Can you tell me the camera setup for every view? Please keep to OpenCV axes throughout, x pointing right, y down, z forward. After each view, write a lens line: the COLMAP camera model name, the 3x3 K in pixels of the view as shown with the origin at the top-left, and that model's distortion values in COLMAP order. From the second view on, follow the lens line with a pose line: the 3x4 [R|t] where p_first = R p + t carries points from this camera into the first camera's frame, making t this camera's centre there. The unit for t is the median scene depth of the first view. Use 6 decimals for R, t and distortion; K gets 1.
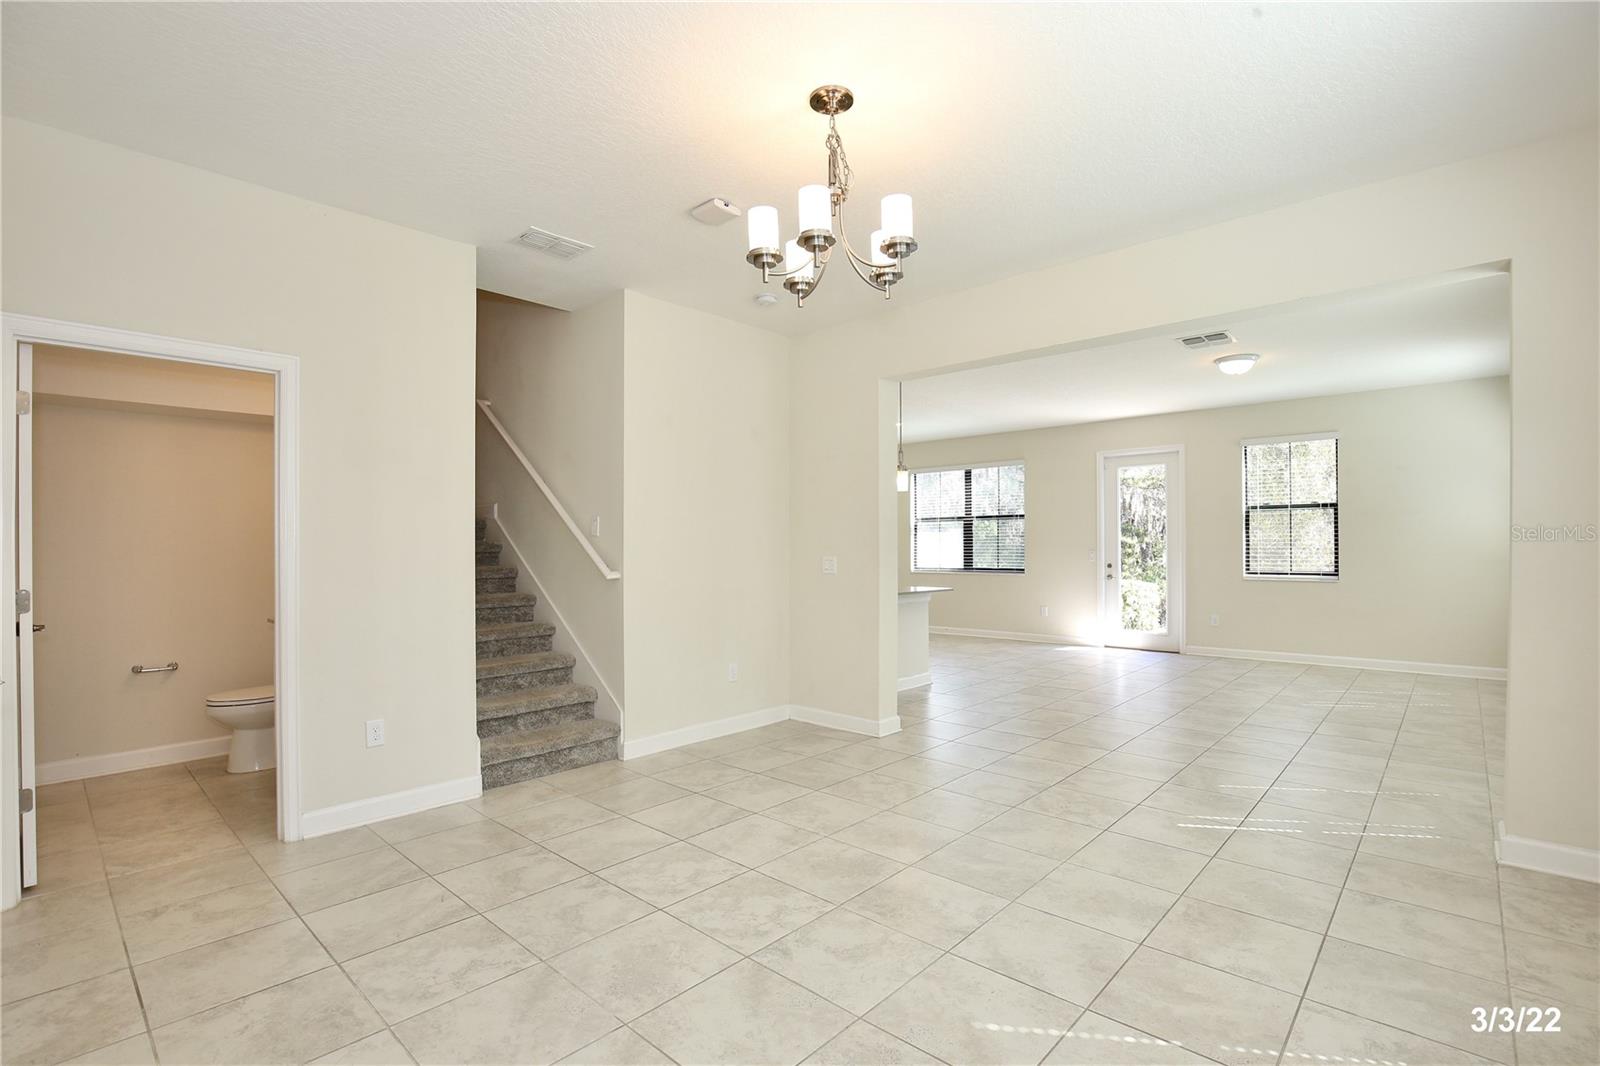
lens RADIAL K [[736.9, 0, 795.5], [0, 736.9, 539.5], [0, 0, 1]] dist [-0.025836, 0.003455]
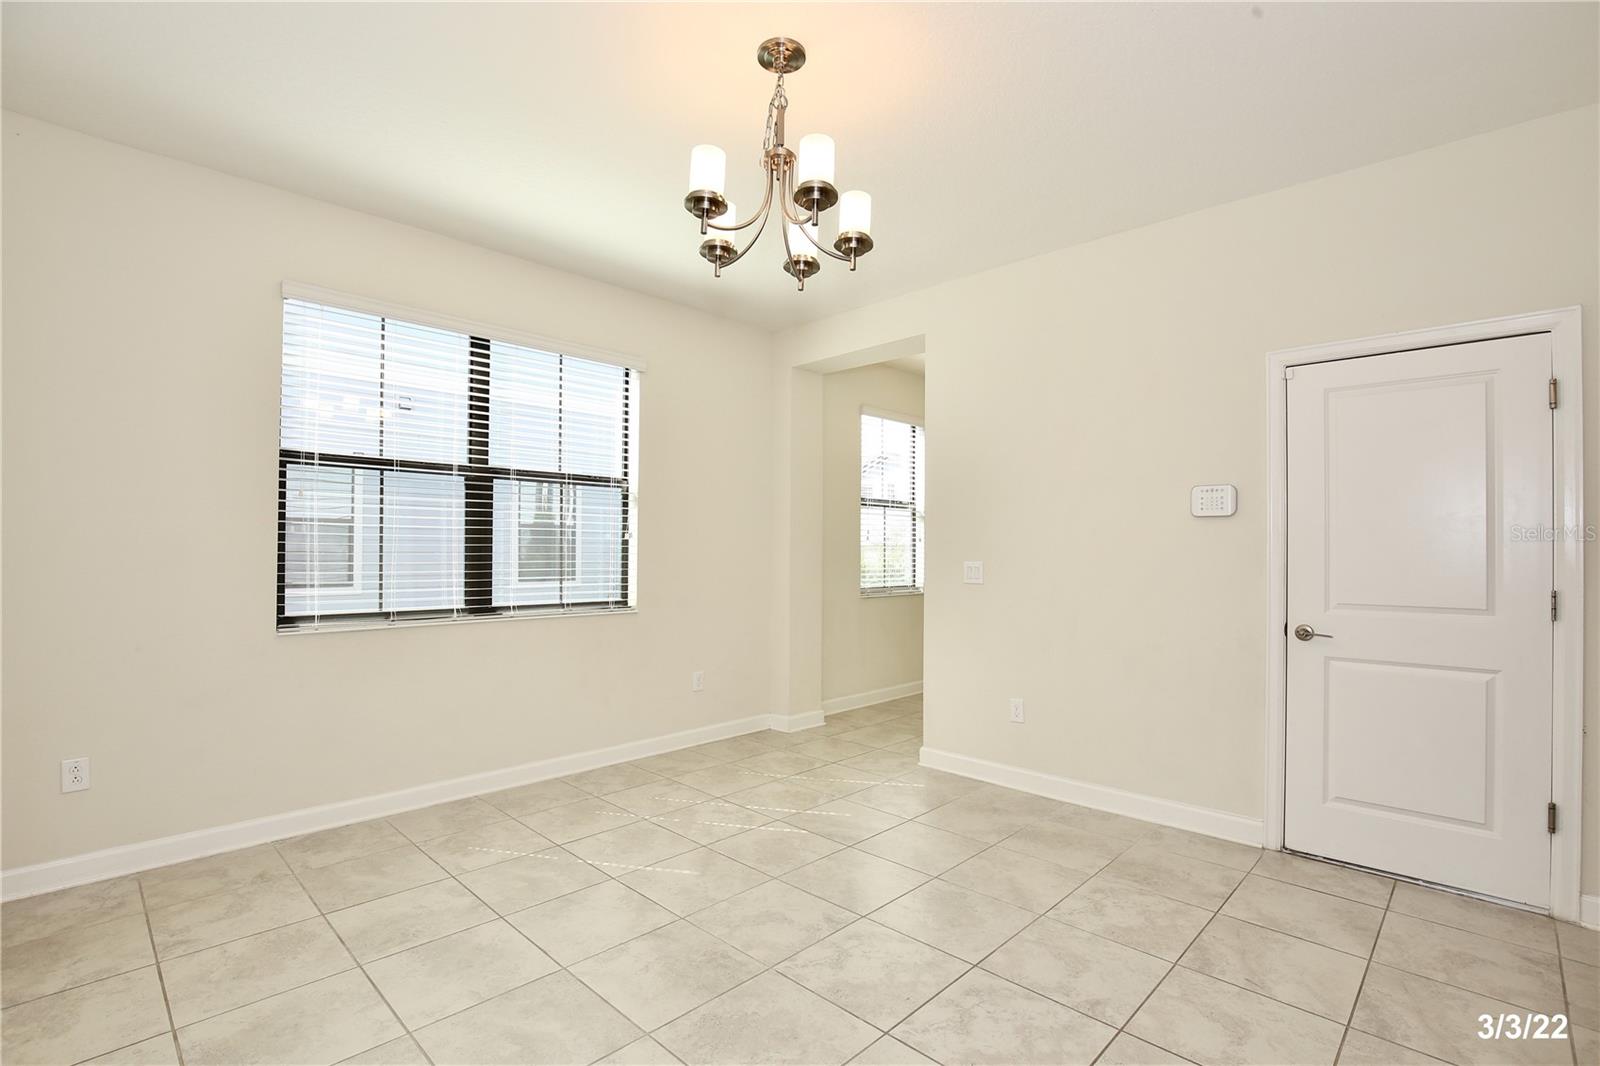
lens RADIAL K [[736.9, 0, 796.6], [0, 736.9, 545.8], [0, 0, 1]] dist [-0.025836, 0.003455]
pose [[-0.999643, -0.000919, 0.026690, 0.006539], [-0.001506, 0.999757, -0.021977, 0.026603], [-0.026663, -0.022010, -0.999402, 2.059524]]
